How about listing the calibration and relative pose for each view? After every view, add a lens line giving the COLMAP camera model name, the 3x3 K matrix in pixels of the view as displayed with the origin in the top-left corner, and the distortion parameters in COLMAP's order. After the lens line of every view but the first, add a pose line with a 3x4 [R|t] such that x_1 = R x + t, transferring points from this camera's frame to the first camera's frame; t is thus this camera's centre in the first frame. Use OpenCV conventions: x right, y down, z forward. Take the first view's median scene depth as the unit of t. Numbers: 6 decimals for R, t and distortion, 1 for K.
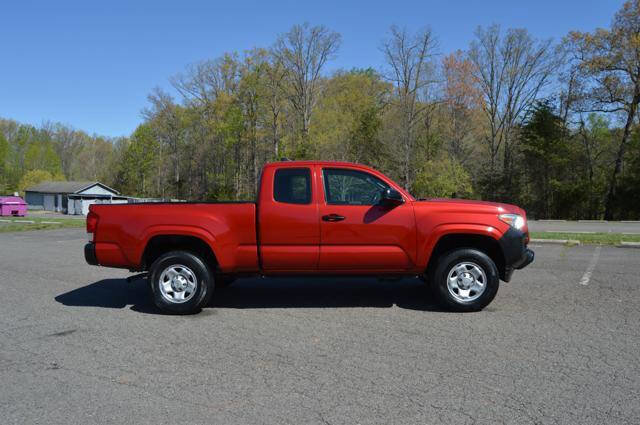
lens RADIAL K [[507.9, 0, 326.8], [0, 507.9, 205.0], [0, 0, 1]] dist [-0.094069, 0.037525]
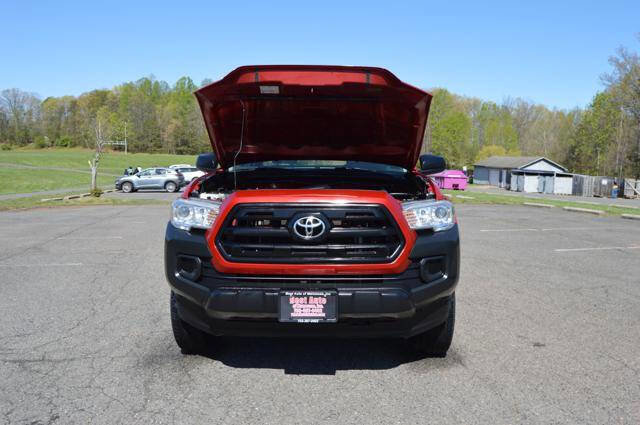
lens RADIAL K [[534.7, 0, 328.8], [0, 534.7, 207.7], [0, 0, 1]] dist [-0.086327, 0.032032]
pose [[0.665314, 0.070842, -0.743195, 0.006916], [-0.036295, 0.997380, 0.062580, 0.000453], [0.745681, -0.014661, 0.666142, 0.042915]]
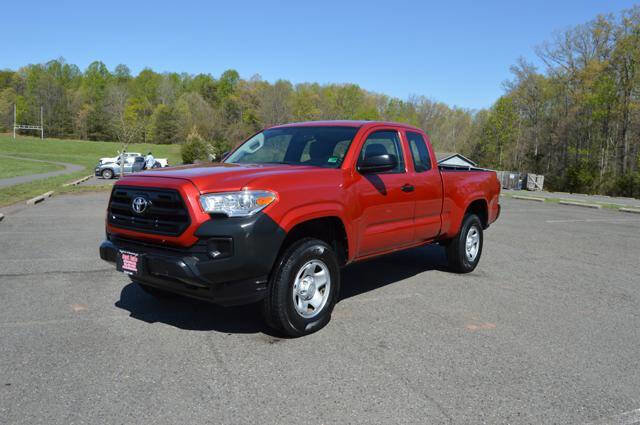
lens RADIAL K [[527.0, 0, 327.9], [0, 527.0, 197.1], [0, 0, 1]] dist [-0.085867, 0.026262]
pose [[0.786007, 0.078289, -0.613241, 0.005512], [-0.057065, 0.996902, 0.054127, 0.001229], [0.615579, -0.007549, 0.788039, -0.026717]]
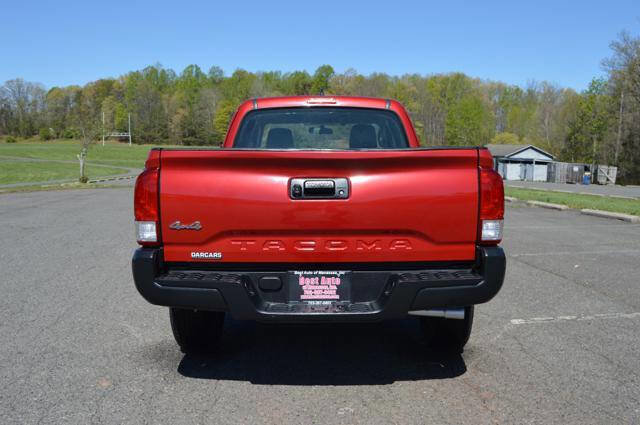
lens RADIAL K [[576.3, 0, 329.4], [0, 576.3, 206.6], [0, 0, 1]] dist [-0.086686, 0.041360]
pose [[0.634700, 0.074585, -0.769151, 0.109169], [-0.027352, 0.996876, 0.074097, -0.000190], [0.772274, -0.025991, 0.634757, 0.023038]]
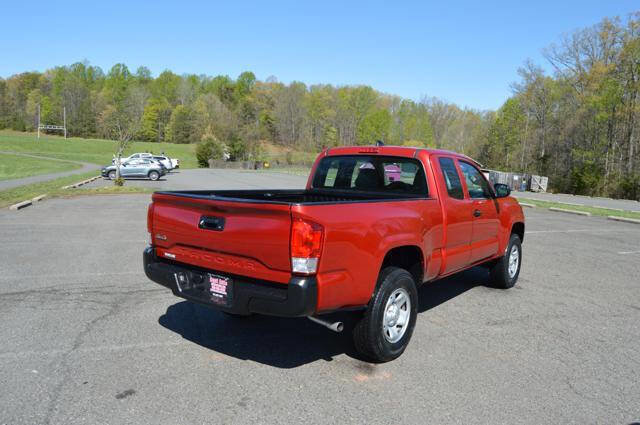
lens RADIAL K [[507.9, 0, 327.7], [0, 507.9, 209.5], [0, 0, 1]] dist [-0.094069, 0.037525]
pose [[0.766380, 0.102140, -0.634215, 0.010113], [-0.061864, 0.994425, 0.085395, -0.002503], [0.639401, -0.026209, 0.768426, -0.011811]]
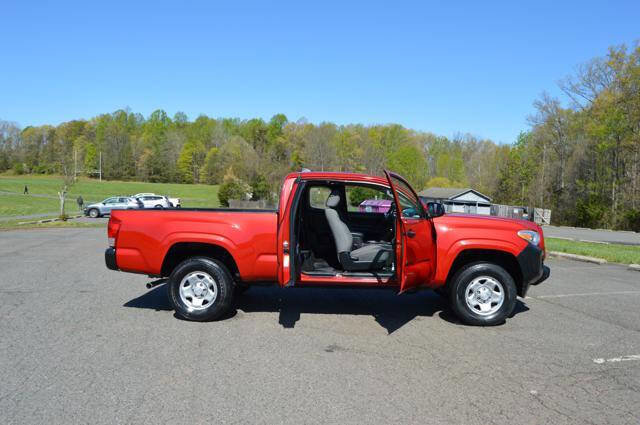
lens RADIAL K [[507.9, 0, 327.2], [0, 507.9, 210.7], [0, 0, 1]] dist [-0.094069, 0.037525]
pose [[0.706734, 0.041885, -0.706239, 0.065118], [-0.044157, 0.998911, 0.015054, -0.002394], [0.706100, 0.020546, 0.707814, 0.029144]]
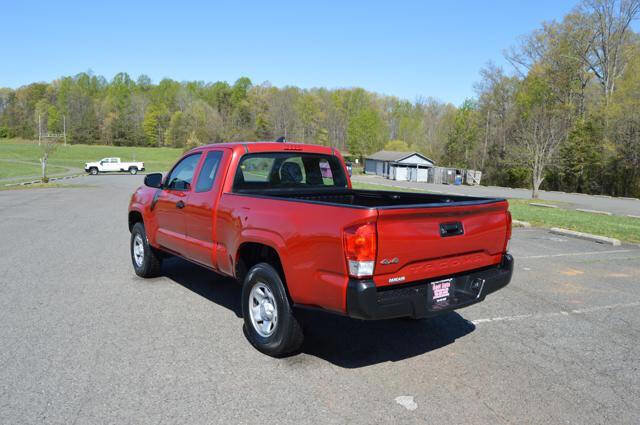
lens RADIAL K [[507.9, 0, 327.2], [0, 507.9, 207.9], [0, 0, 1]] dist [-0.094069, 0.037525]
pose [[0.748817, 0.084751, -0.657335, 0.134861], [-0.041442, 0.995837, 0.081184, -0.004082], [0.661479, -0.033550, 0.749212, -0.006112]]
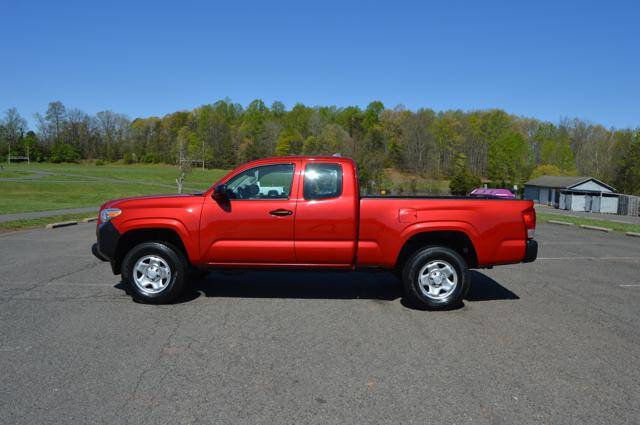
lens RADIAL K [[507.9, 0, 326.8], [0, 507.9, 212.0], [0, 0, 1]] dist [-0.094069, 0.037525]
pose [[0.567199, 0.067262, -0.820830, 0.032692], [-0.047833, 0.997667, 0.048700, -0.001444], [0.822191, 0.011640, 0.569093, 0.030818]]
